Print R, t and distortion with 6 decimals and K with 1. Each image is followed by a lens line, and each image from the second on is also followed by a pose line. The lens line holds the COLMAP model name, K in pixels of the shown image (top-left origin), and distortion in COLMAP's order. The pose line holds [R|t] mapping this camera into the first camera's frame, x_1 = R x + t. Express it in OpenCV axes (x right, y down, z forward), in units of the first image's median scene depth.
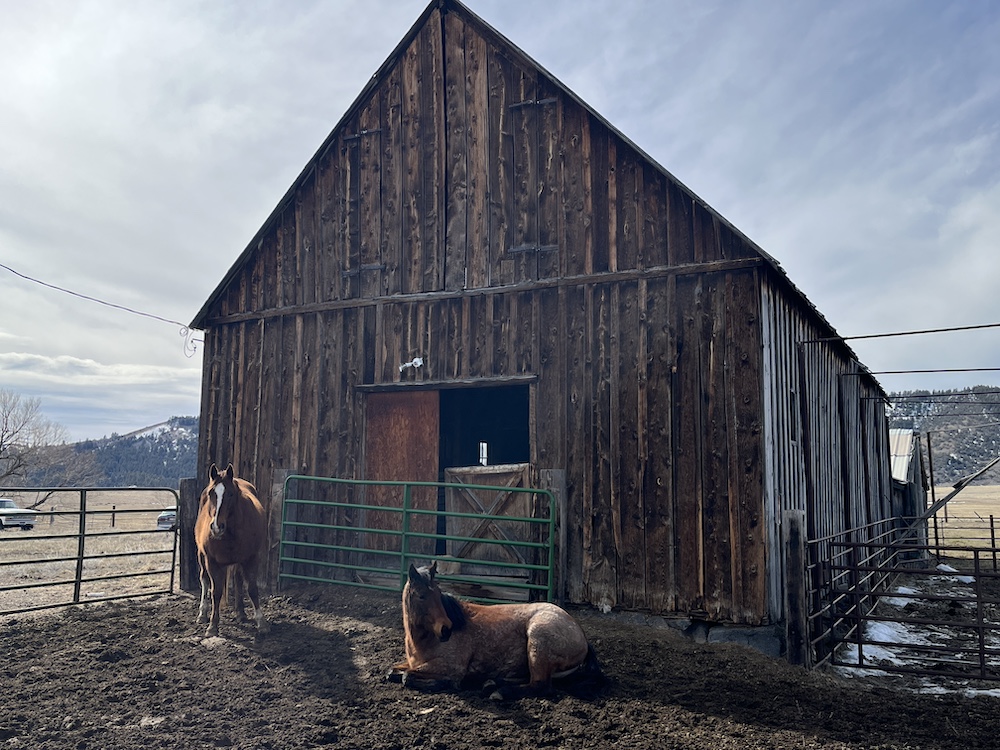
lens RADIAL K [[903.4, 0, 501.8], [0, 903.4, 378.4], [0, 0, 1]] dist [0.008380, -0.007317]
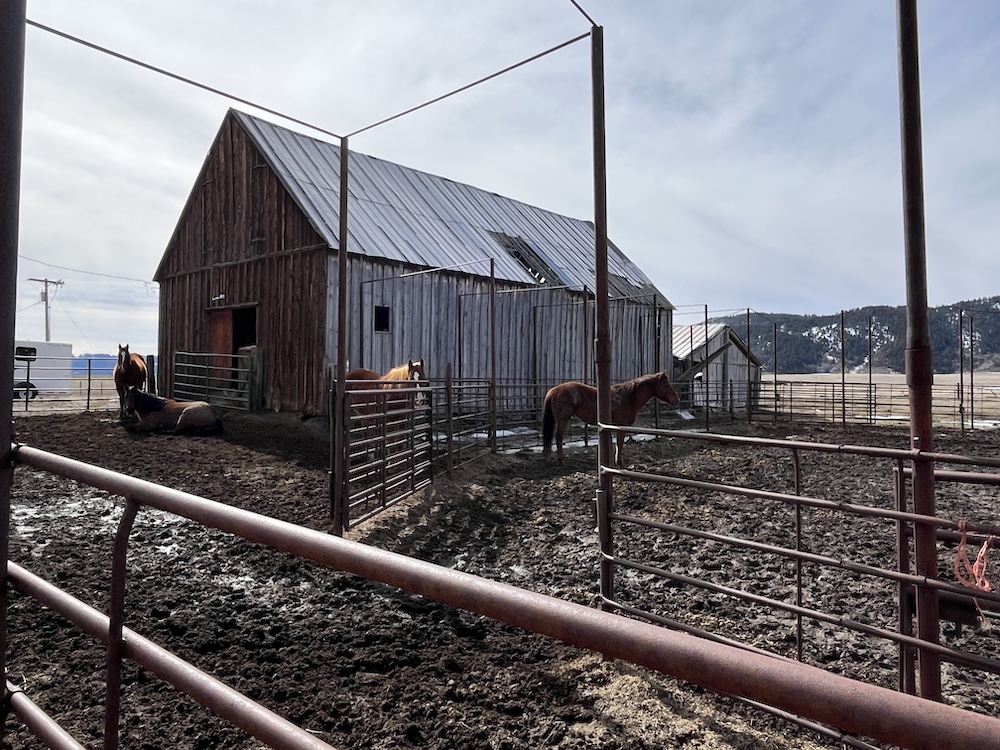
lens RADIAL K [[716.1, 0, 497.8], [0, 716.1, 371.7], [0, 0, 1]] dist [0.007917, 0.001813]
pose [[0.971384, 0.002160, -0.237503, 0.899562], [0.019682, 0.995787, 0.089555, 0.018034], [0.236696, -0.091667, 0.967250, -0.445059]]
